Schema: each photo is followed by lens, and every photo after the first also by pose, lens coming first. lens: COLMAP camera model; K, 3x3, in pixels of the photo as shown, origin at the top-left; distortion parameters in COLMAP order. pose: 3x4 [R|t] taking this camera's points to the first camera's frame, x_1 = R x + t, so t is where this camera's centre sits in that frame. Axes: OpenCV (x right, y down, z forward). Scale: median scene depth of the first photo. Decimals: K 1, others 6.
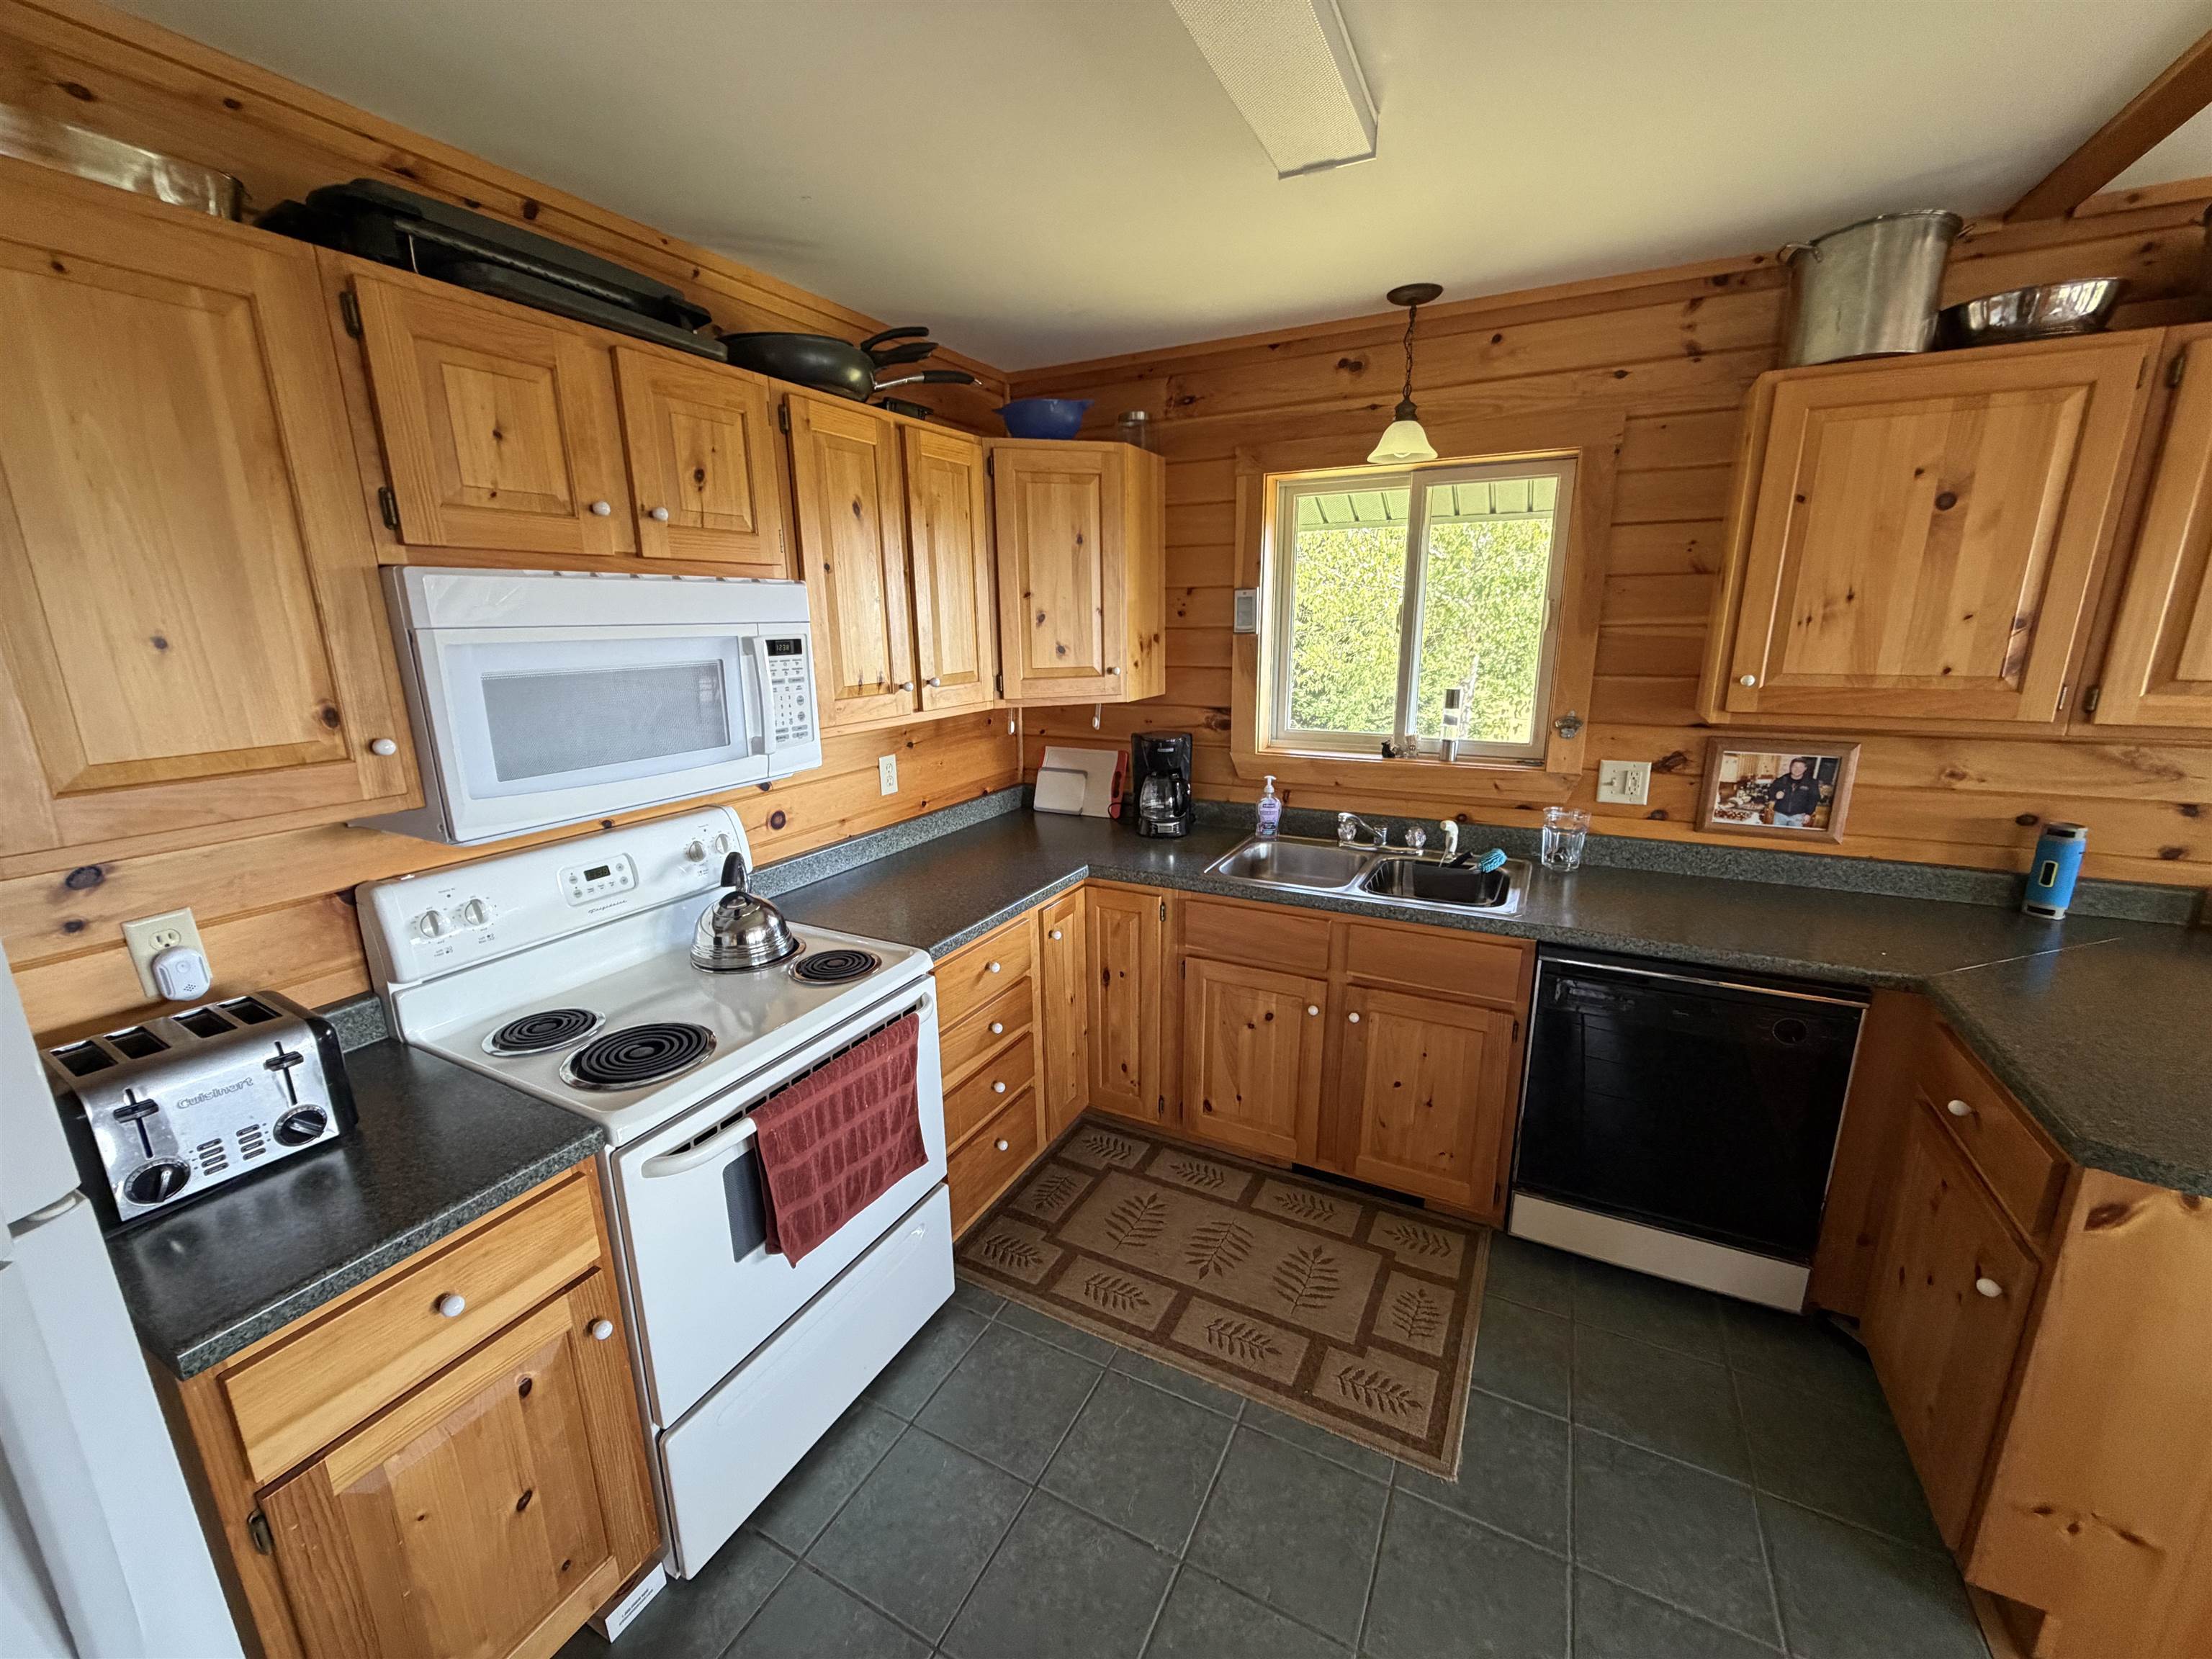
lens RADIAL K [[878.7, 0, 1102.8], [0, 878.7, 830.1], [0, 0, 1]] dist [0.000037, -0.000309]
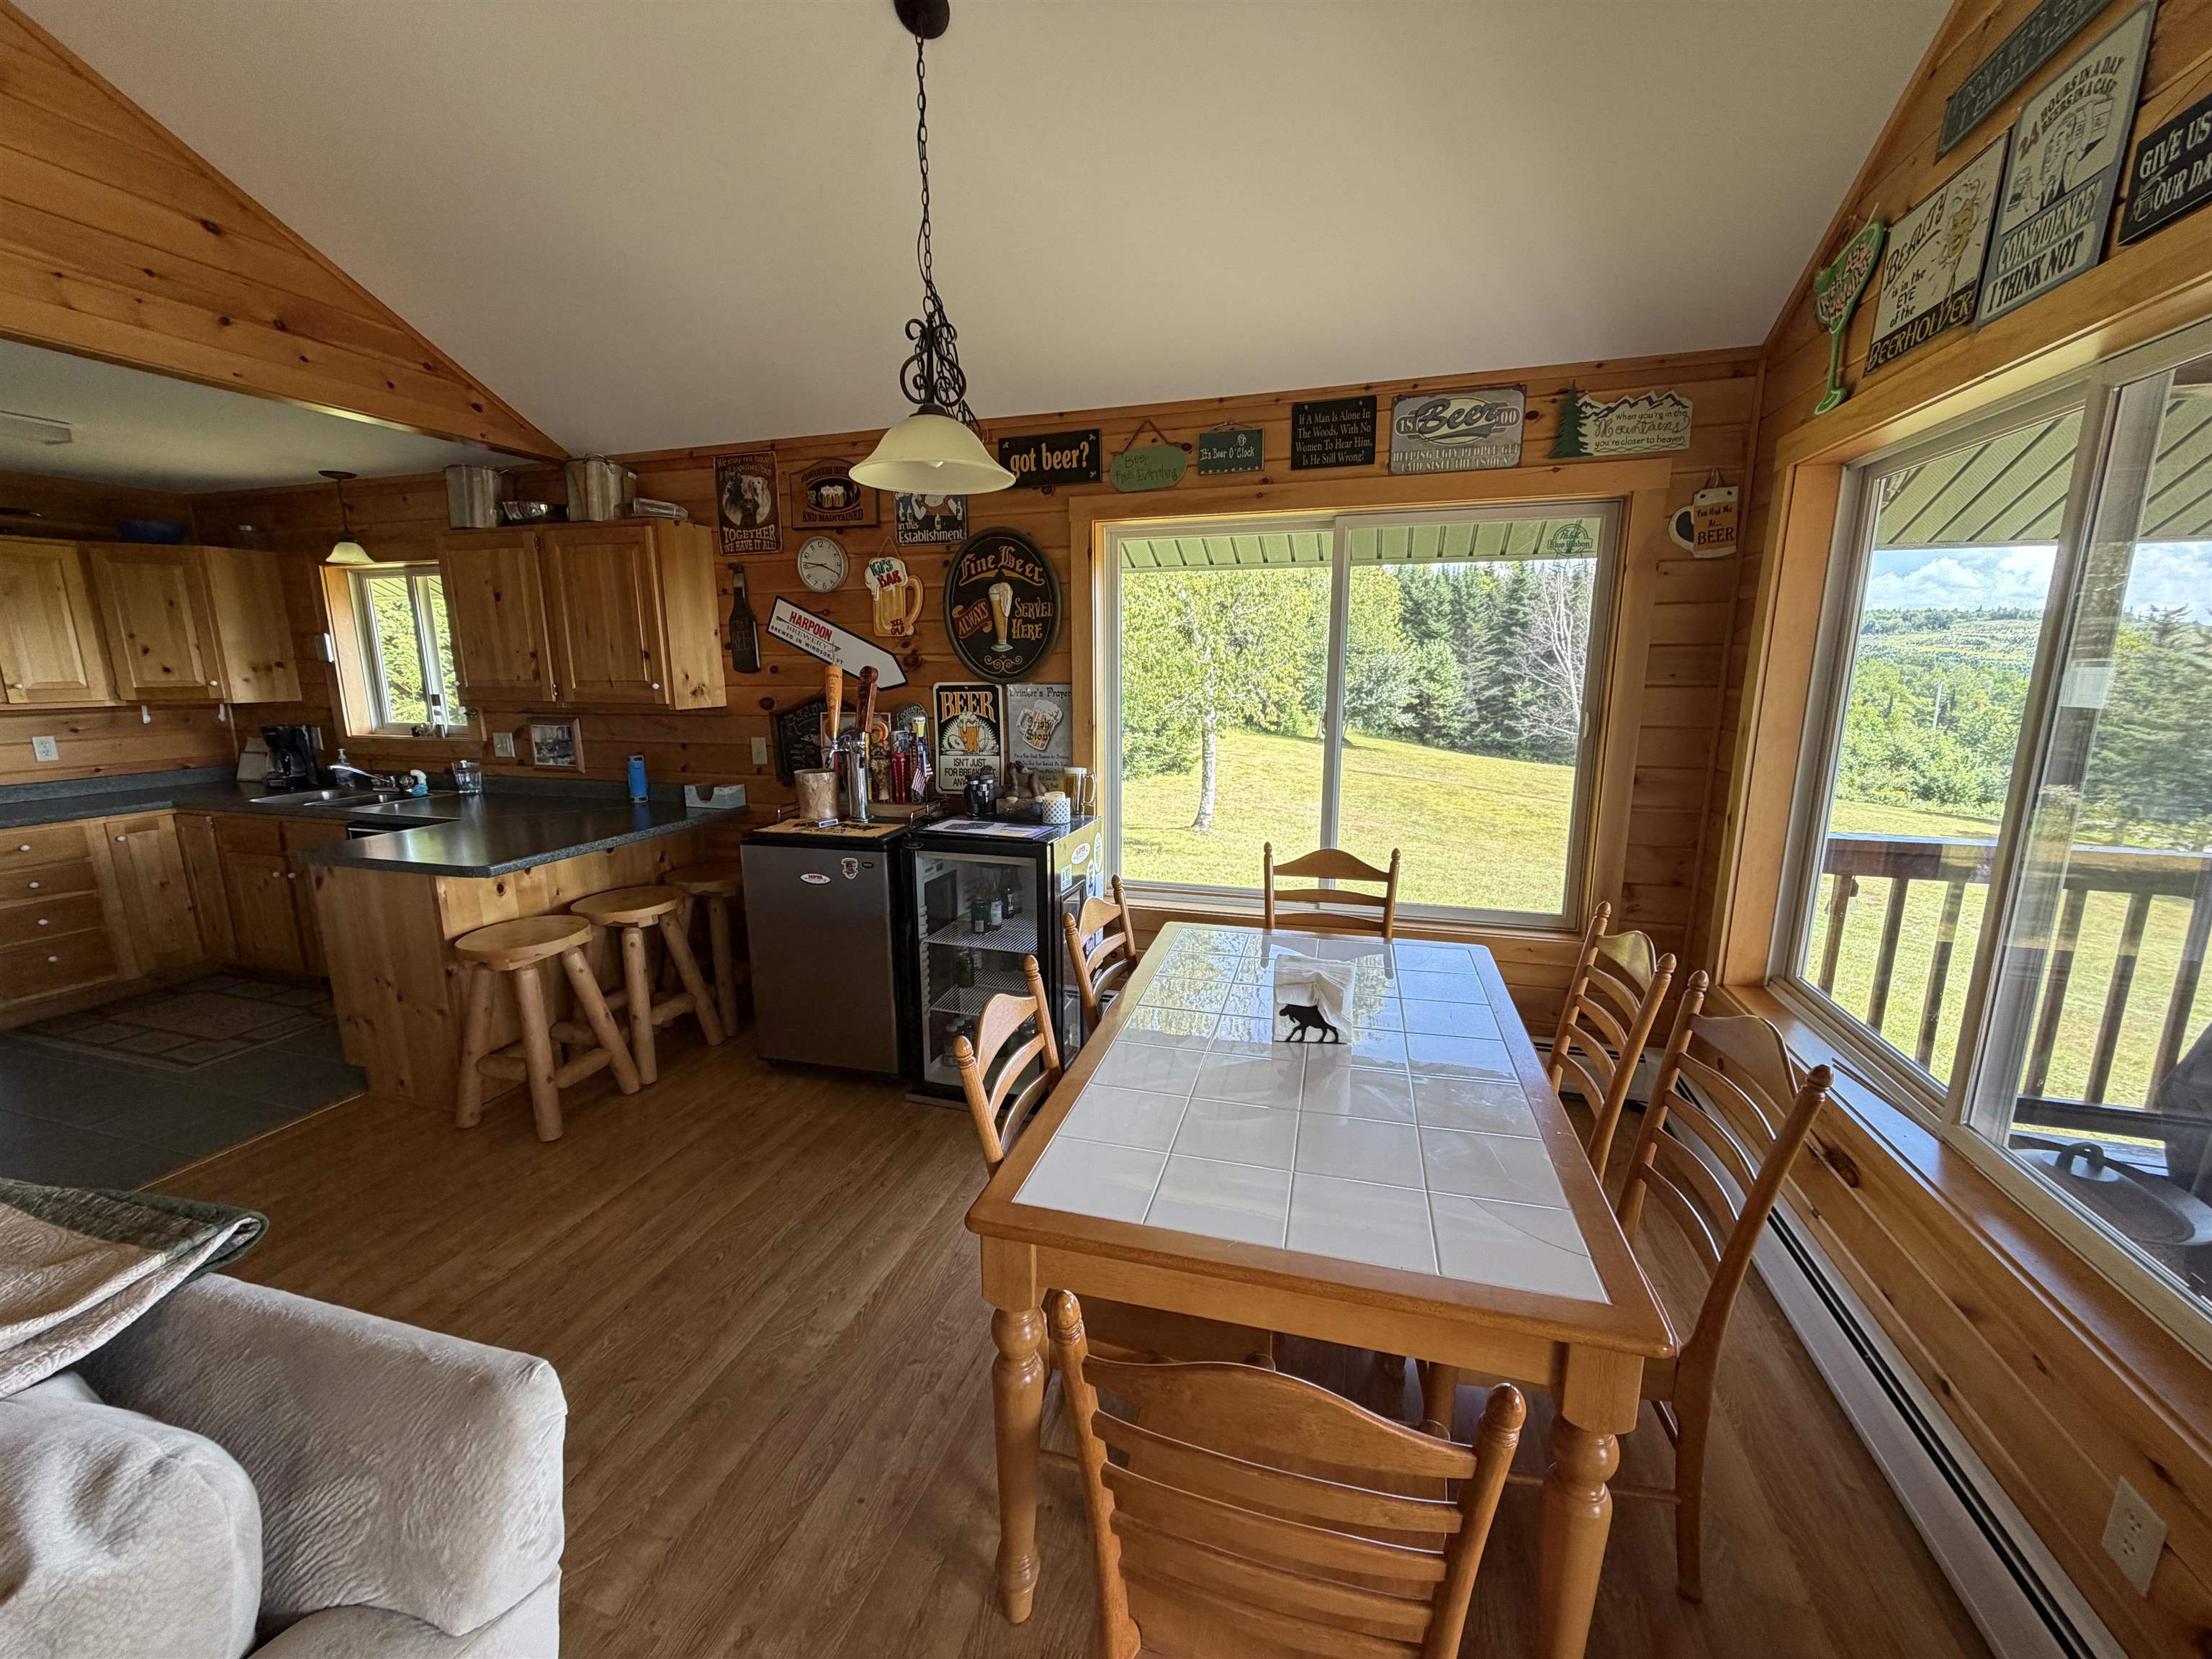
lens RADIAL K [[878.7, 0, 1102.4], [0, 878.7, 831.7], [0, 0, 1]] dist [0.000037, -0.000309]
pose [[0.982562, -0.025565, 0.184170, 1.375979], [0.034606, 0.998340, -0.046042, 0.232191], [-0.182687, 0.051612, 0.981816, -0.909109]]
